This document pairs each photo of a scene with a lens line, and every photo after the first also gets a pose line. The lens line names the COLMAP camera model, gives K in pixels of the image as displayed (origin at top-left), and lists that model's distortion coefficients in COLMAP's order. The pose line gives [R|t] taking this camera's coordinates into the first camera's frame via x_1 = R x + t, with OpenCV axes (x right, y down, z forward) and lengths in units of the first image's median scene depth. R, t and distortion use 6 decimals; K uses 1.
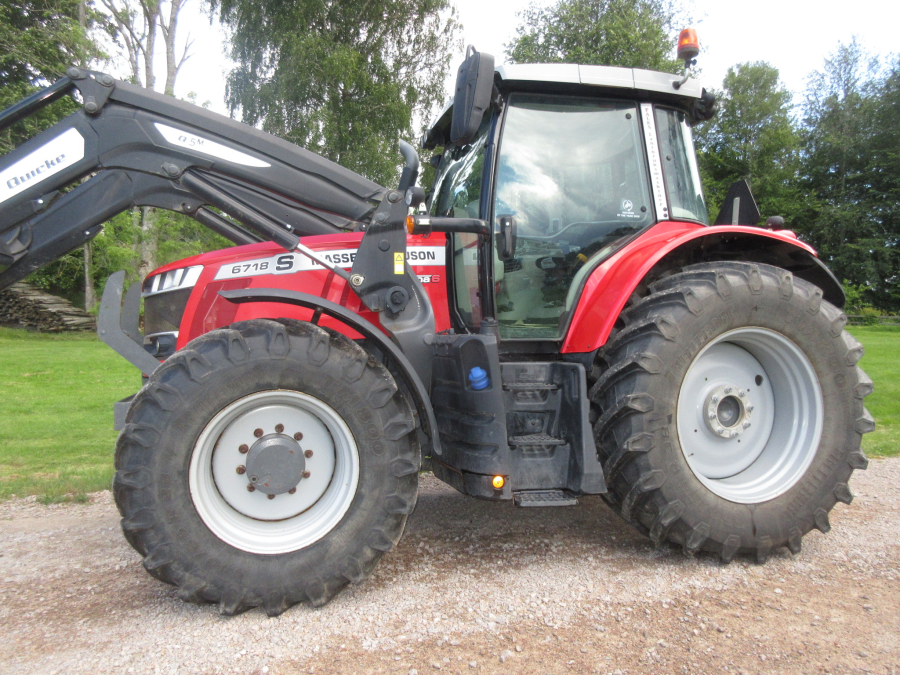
lens RADIAL K [[671.5, 0, 458.8], [0, 671.5, 336.4], [0, 0, 1]] dist [0.003618, -0.006548]
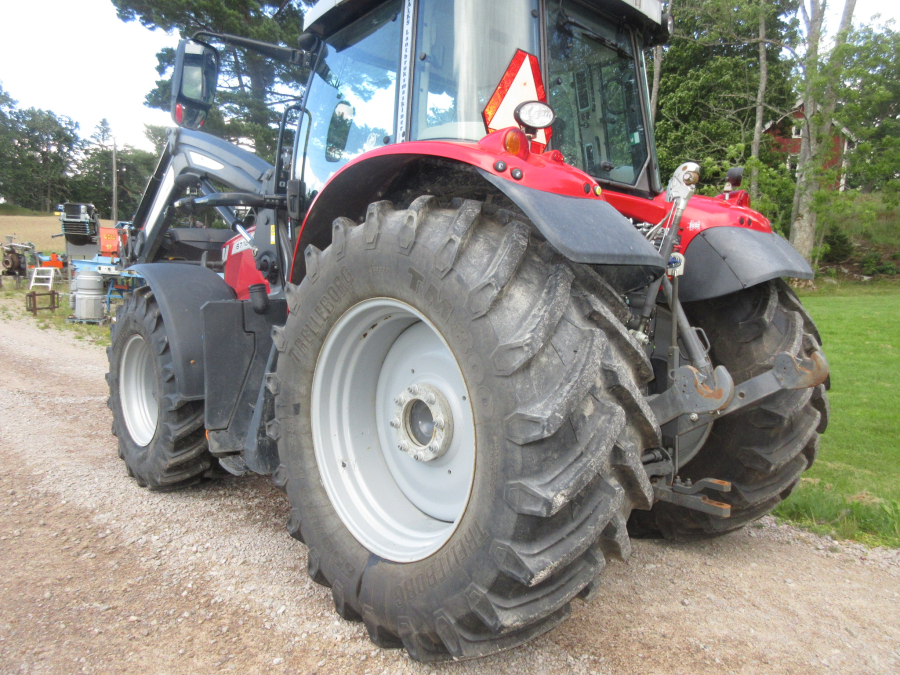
lens RADIAL K [[671.5, 0, 448.8], [0, 671.5, 331.4], [0, 0, 1]] dist [0.003618, -0.006548]
pose [[0.441795, 0.063688, -0.894852, 1.099346], [-0.010085, 0.997766, 0.066034, -0.026780], [0.897059, -0.020149, 0.441451, 0.787643]]
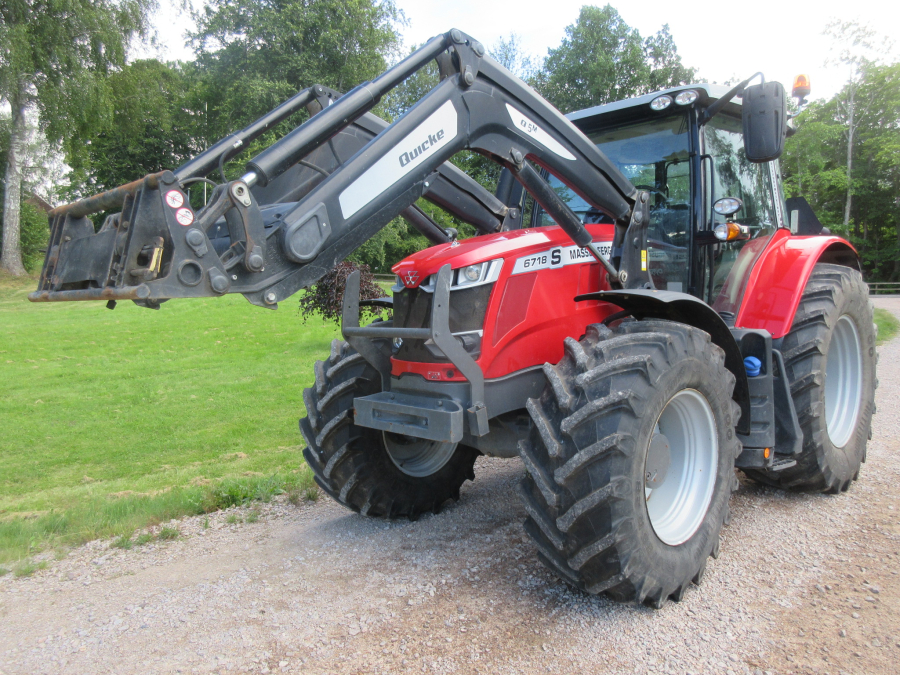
lens RADIAL K [[671.5, 0, 452.5], [0, 671.5, 336.9], [0, 0, 1]] dist [0.003618, -0.006548]
pose [[0.882331, -0.029991, 0.469673, -0.887894], [0.002323, 0.998233, 0.059378, -0.053062], [-0.470623, -0.051301, 0.880842, 0.206272]]
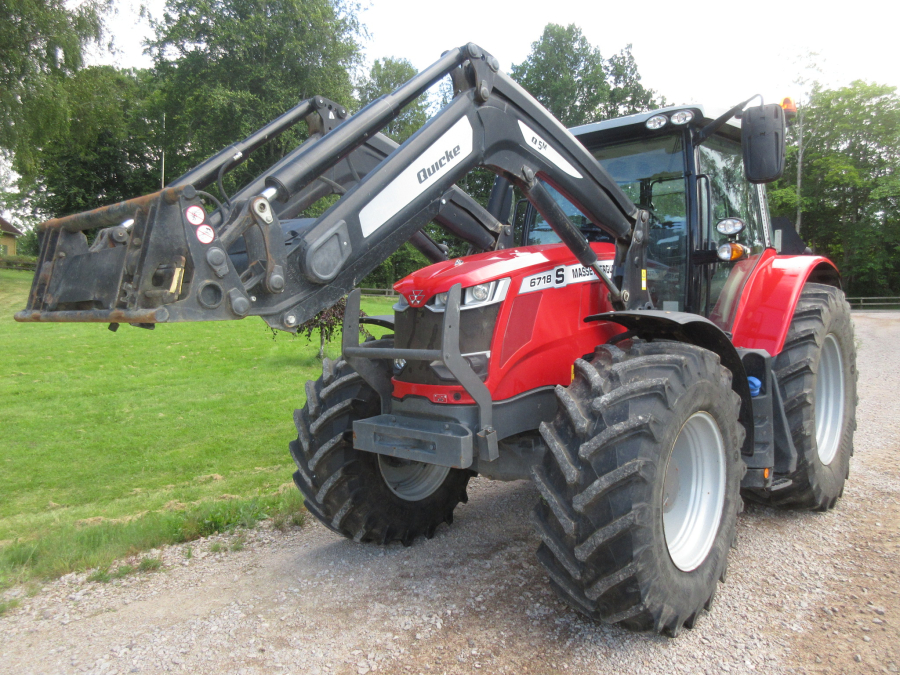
lens RADIAL K [[671.5, 0, 451.3], [0, 671.5, 336.5], [0, 0, 1]] dist [0.003618, -0.006548]
pose [[0.853216, -0.018957, 0.521214, -0.928926], [-0.002202, 0.999199, 0.039946, -0.062456], [-0.521554, -0.035230, 0.852491, 0.263197]]
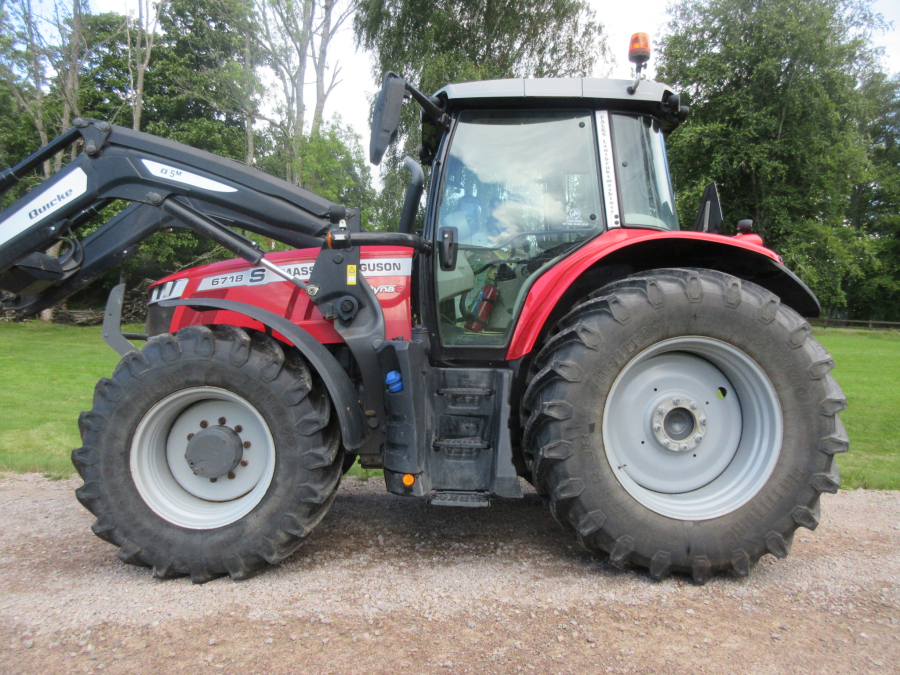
lens RADIAL K [[671.5, 0, 456.9], [0, 671.5, 336.8], [0, 0, 1]] dist [0.003618, -0.006548]
pose [[0.971176, 0.009789, -0.238161, 0.347555], [-0.012292, 0.999884, -0.009031, -0.000523], [0.238045, 0.011698, 0.971184, -0.013744]]
